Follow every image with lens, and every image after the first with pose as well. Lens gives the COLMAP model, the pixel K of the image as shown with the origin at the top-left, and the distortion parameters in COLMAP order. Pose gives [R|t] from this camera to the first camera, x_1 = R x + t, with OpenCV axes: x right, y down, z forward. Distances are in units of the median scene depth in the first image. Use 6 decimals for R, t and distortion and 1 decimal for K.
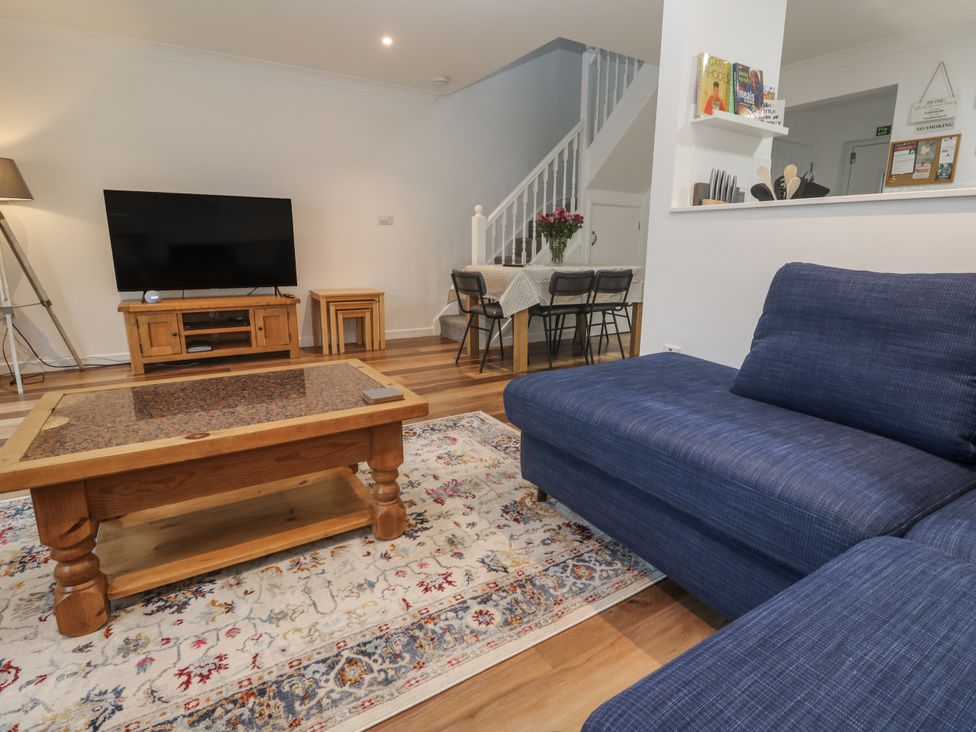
lens RADIAL K [[518.2, 0, 489.3], [0, 518.2, 363.3], [0, 0, 1]] dist [-0.000441, -0.012335]
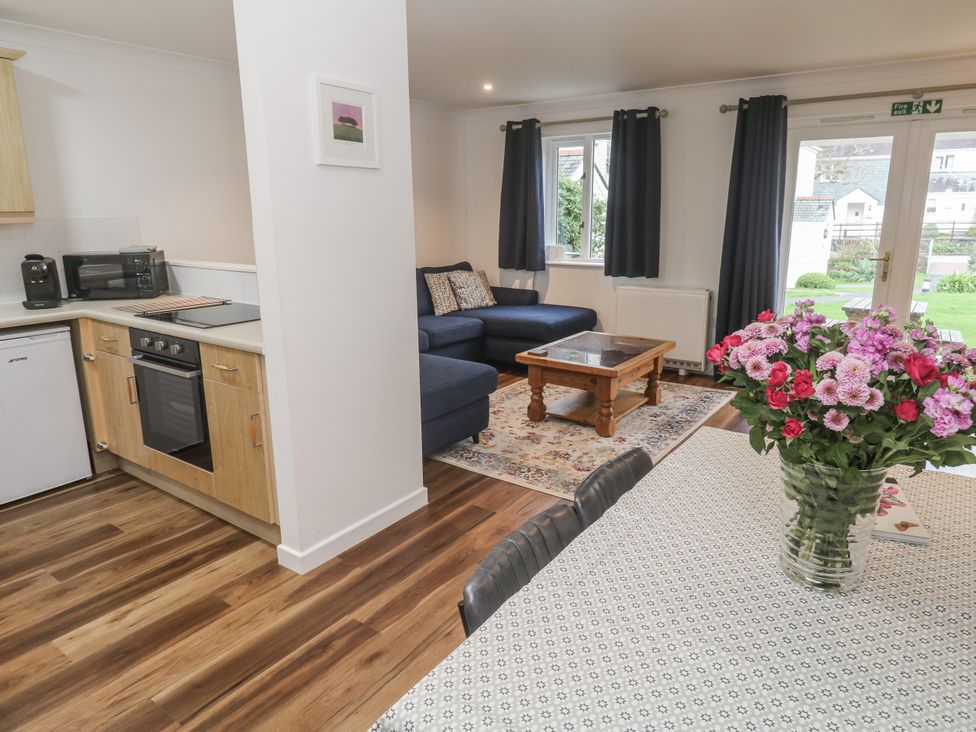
lens RADIAL K [[635.6, 0, 488.0], [0, 635.6, 366.0], [0, 0, 1]] dist [-0.004741, -0.001241]
pose [[-0.927200, 0.082382, -0.365395, 0.873017], [-0.089981, 0.897958, 0.430784, -0.916981], [0.363598, 0.432301, -0.825174, 2.867960]]
